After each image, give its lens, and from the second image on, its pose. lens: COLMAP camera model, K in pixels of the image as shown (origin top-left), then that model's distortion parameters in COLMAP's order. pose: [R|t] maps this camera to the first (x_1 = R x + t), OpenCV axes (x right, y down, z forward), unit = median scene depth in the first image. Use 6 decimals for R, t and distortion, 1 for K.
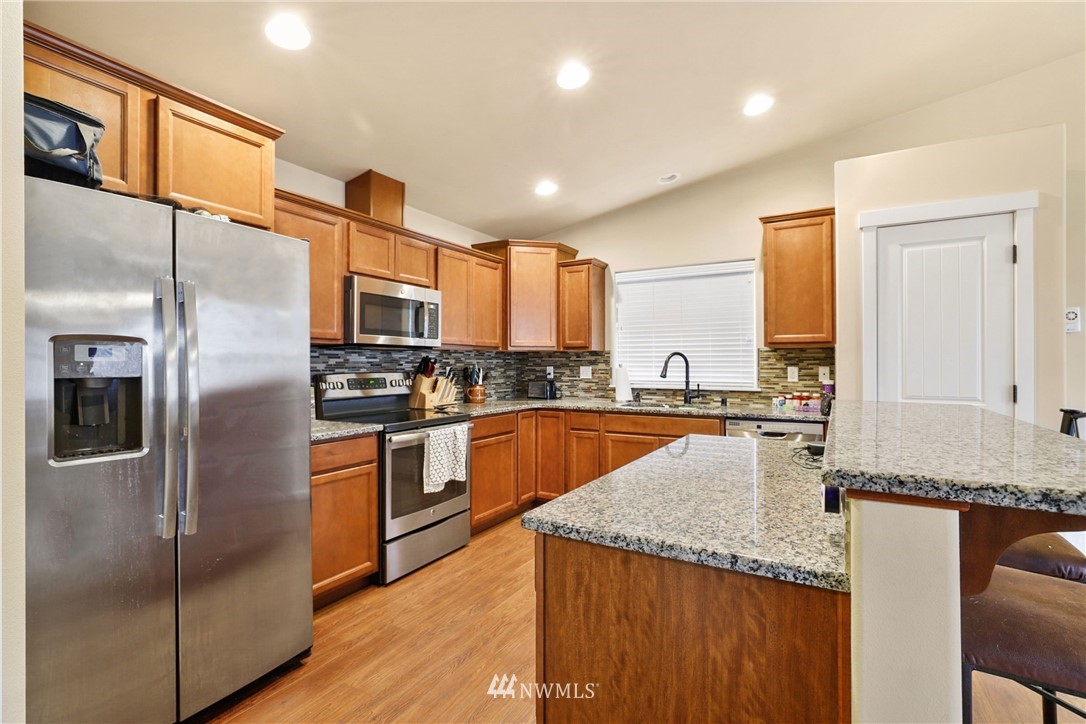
lens RADIAL K [[504.2, 0, 535.9], [0, 504.2, 364.8], [0, 0, 1]] dist [-0.041102, 0.000103]
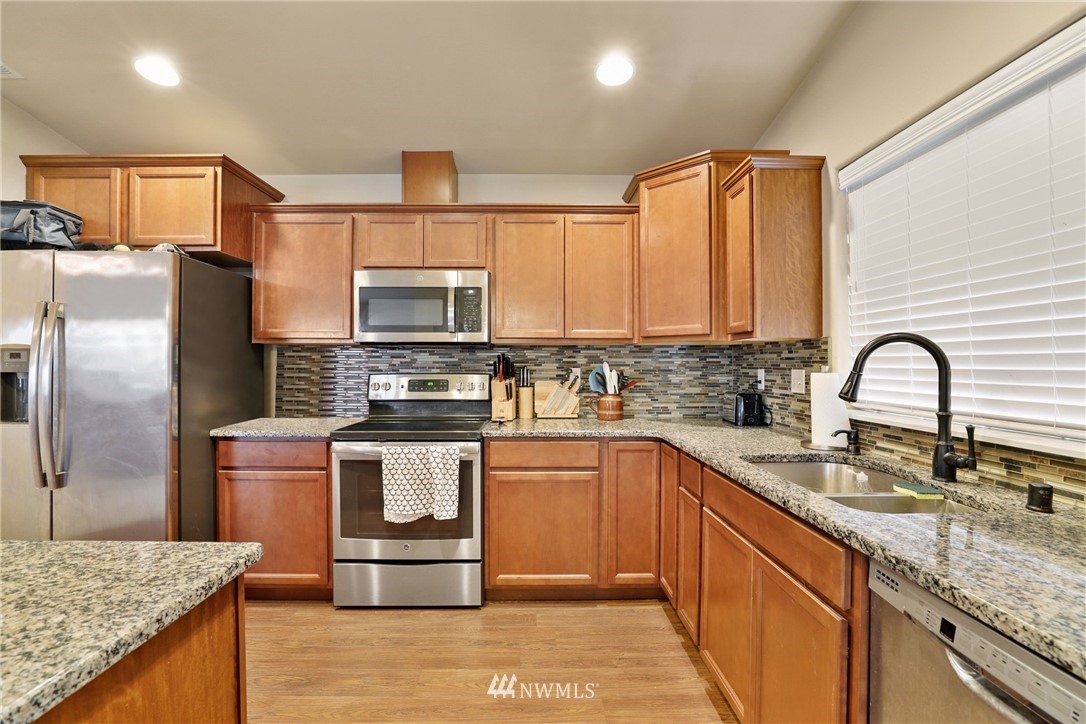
lens RADIAL K [[504.2, 0, 539.7], [0, 504.2, 363.6], [0, 0, 1]] dist [-0.041102, 0.000103]
pose [[0.517304, -0.000736, -0.855801, 0.458048], [-0.003203, 0.999991, -0.002796, -0.000347], [0.855796, 0.004188, 0.517297, 0.585854]]
